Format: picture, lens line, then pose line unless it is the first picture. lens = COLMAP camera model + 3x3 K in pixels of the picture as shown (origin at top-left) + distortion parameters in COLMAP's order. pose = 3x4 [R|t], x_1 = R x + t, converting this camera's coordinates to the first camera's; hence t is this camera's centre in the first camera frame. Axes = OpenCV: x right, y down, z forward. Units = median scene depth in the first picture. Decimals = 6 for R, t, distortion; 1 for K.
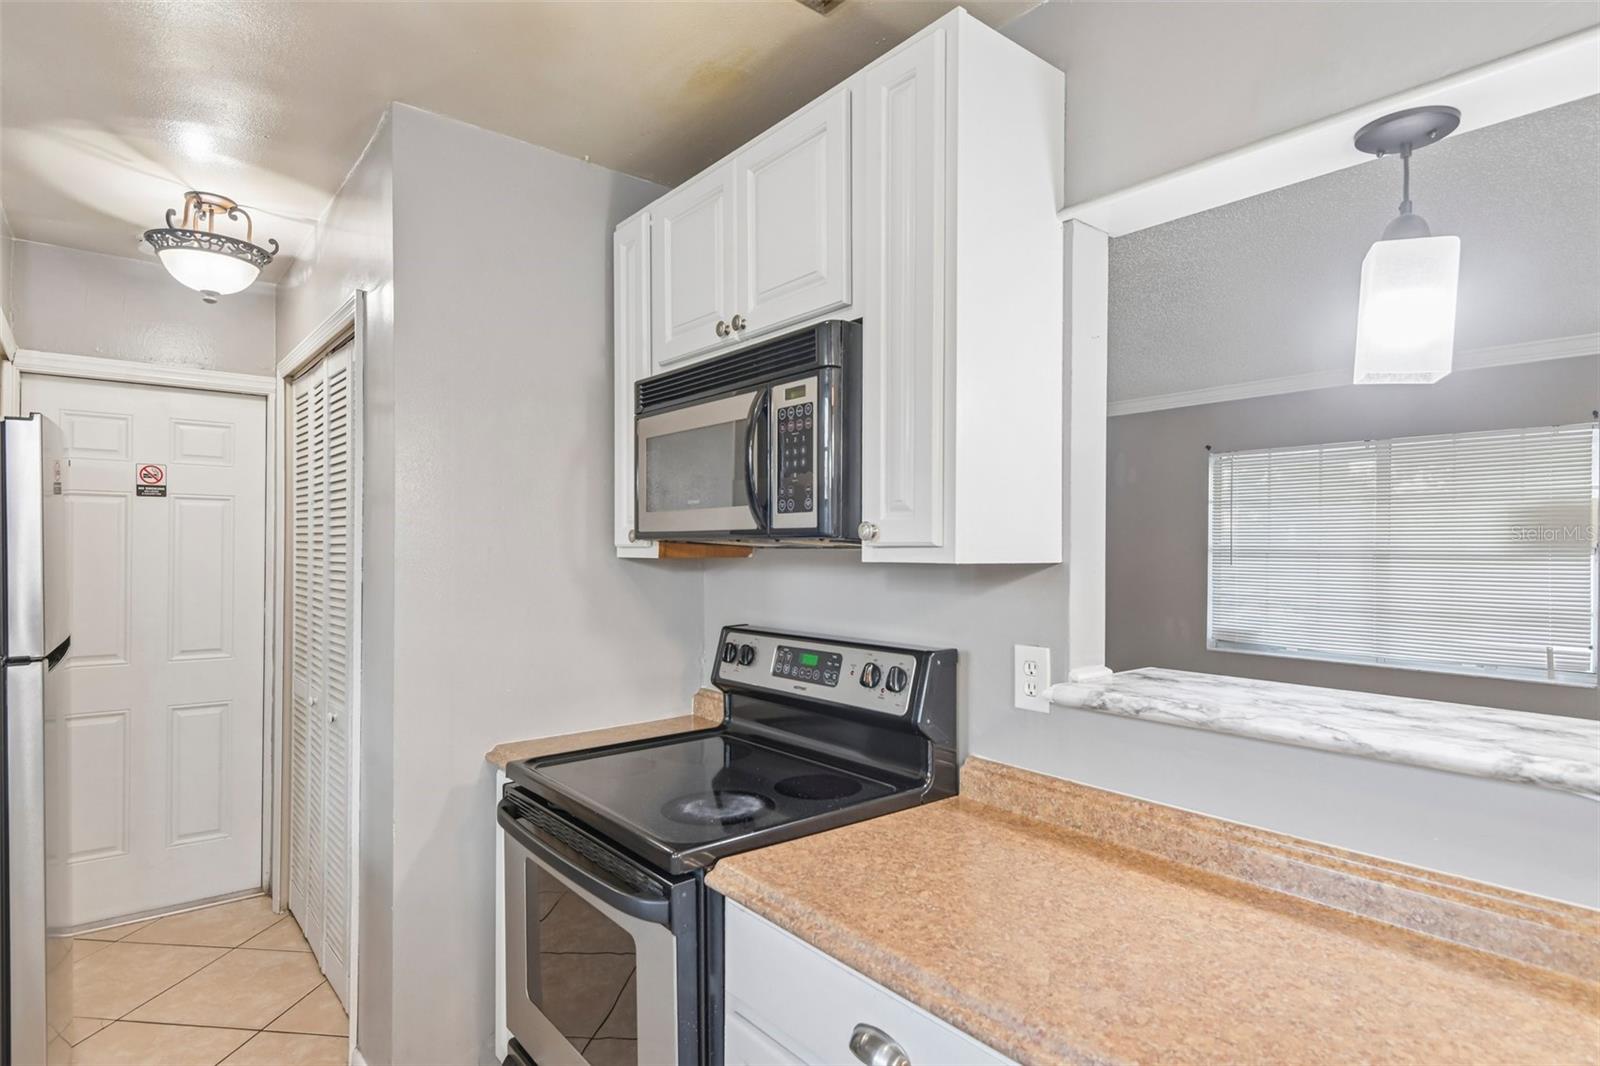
lens RADIAL K [[847.5, 0, 798.6], [0, 847.5, 545.0], [0, 0, 1]] dist [0.054821, -0.041374]
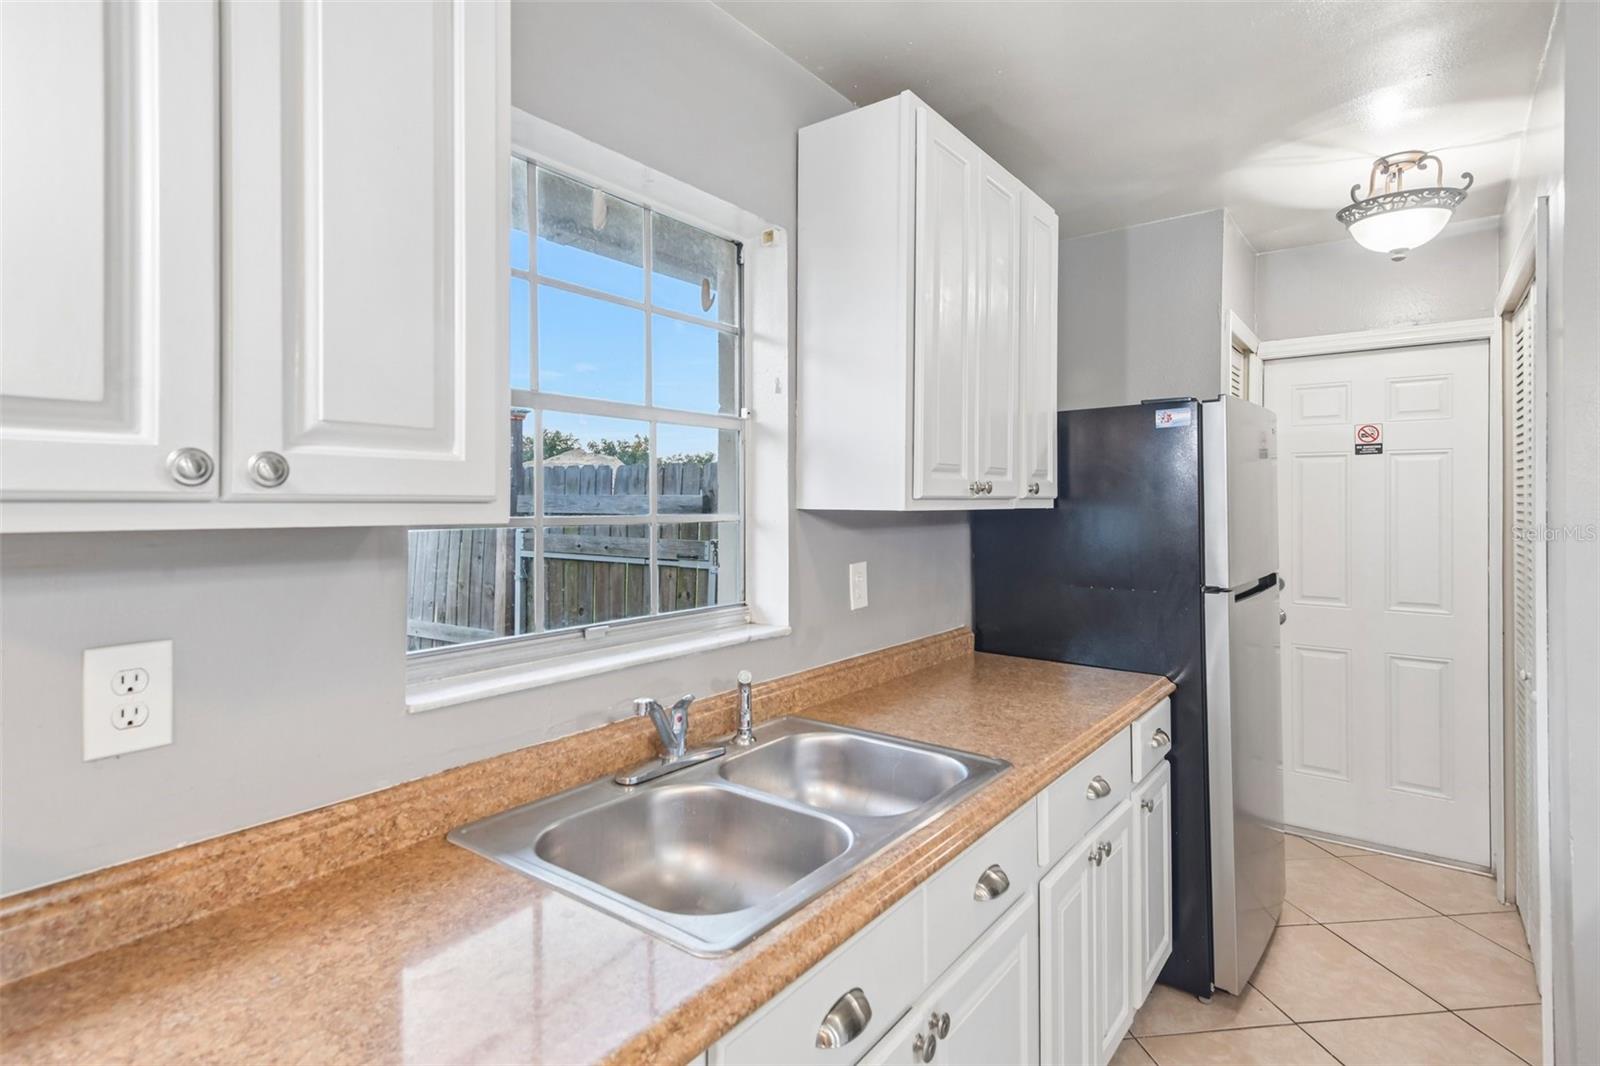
lens RADIAL K [[814.0, 0, 793.9], [0, 814.0, 495.3], [0, 0, 1]] dist [0.048113, -0.020247]
pose [[0.233662, -0.011523, -0.972250, 0.136432], [0.003755, 0.999933, -0.010949, 0.005234], [0.972311, -0.001092, 0.233689, 0.104804]]
